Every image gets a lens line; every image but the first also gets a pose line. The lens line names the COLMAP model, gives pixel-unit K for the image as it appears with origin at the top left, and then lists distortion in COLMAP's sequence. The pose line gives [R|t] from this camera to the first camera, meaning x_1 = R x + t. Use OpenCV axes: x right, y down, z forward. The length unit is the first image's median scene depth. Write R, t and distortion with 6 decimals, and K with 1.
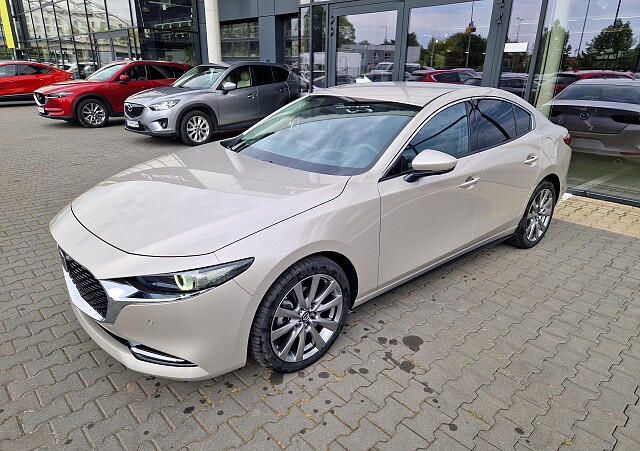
lens RADIAL K [[424.9, 0, 320.0], [0, 424.9, 225.5], [0, 0, 1]] dist [0.059081, -0.044356]
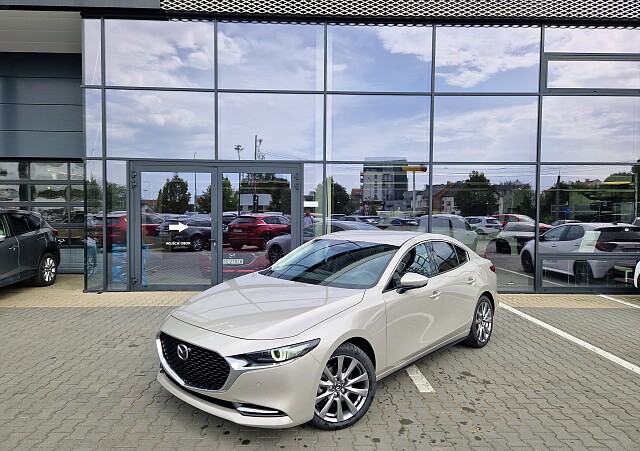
lens RADIAL K [[420.6, 0, 321.3], [0, 420.6, 219.6], [0, 0, 1]] dist [0.066218, -0.048945]
pose [[0.664153, -0.022343, 0.747263, -0.411818], [0.258668, 0.944683, -0.201654, -0.033751], [-0.701421, 0.327222, 0.633194, 0.037105]]
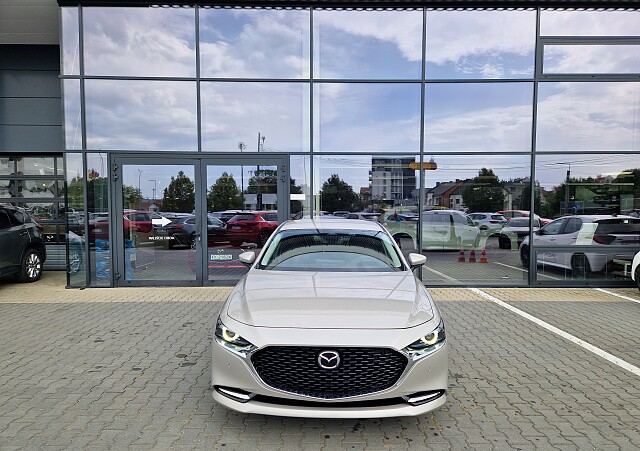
lens RADIAL K [[421.7, 0, 324.7], [0, 421.7, 228.1], [0, 0, 1]] dist [0.059667, -0.044072]
pose [[0.673164, -0.043531, 0.738211, -0.360790], [0.262415, 0.947361, -0.183428, -0.014430], [-0.691367, 0.317194, 0.649152, 0.024183]]
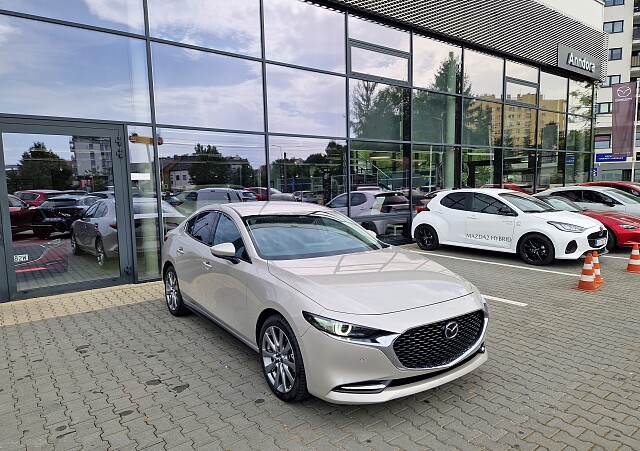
lens RADIAL K [[421.9, 0, 317.6], [0, 421.9, 226.8], [0, 0, 1]] dist [0.058874, -0.042057]
pose [[0.105507, -0.113826, 0.987883, -0.471436], [0.359637, 0.930552, 0.068810, -0.115558], [-0.927108, 0.348019, 0.139116, 0.267256]]
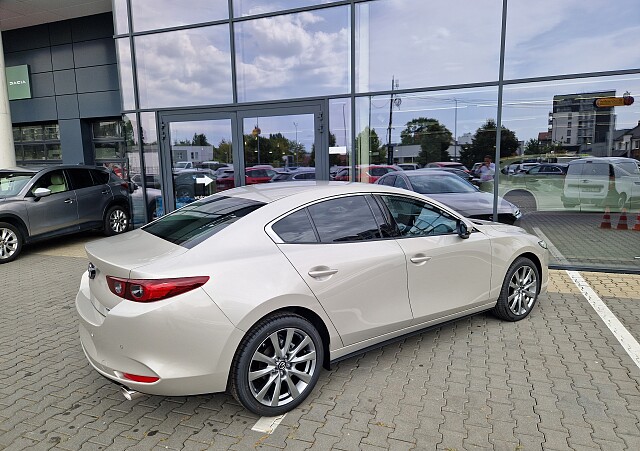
lens RADIAL K [[424.9, 0, 320.0], [0, 424.9, 225.5], [0, 0, 1]] dist [0.059081, -0.044356]
pose [[0.895799, -0.094673, 0.434260, -0.092792], [0.183456, 0.968695, -0.167251, -0.004086], [-0.404832, 0.229491, 0.885124, -0.006283]]
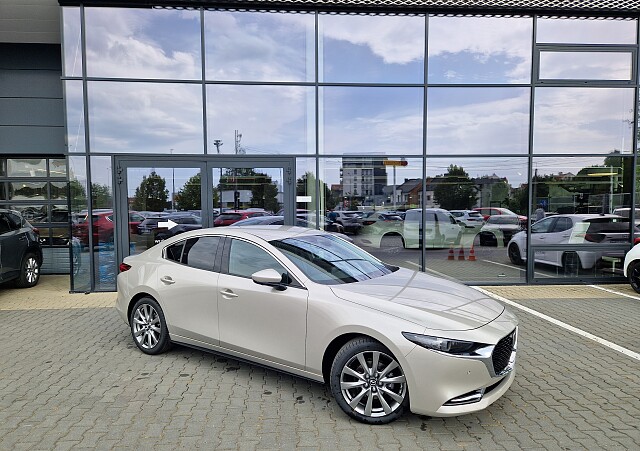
lens RADIAL K [[421.9, 0, 317.6], [0, 421.9, 226.8], [0, 0, 1]] dist [0.058874, -0.042057]
pose [[0.633876, -0.051857, 0.771695, -0.421713], [0.279145, 0.945839, -0.165733, -0.043205], [-0.721304, 0.320468, 0.614020, 0.068478]]
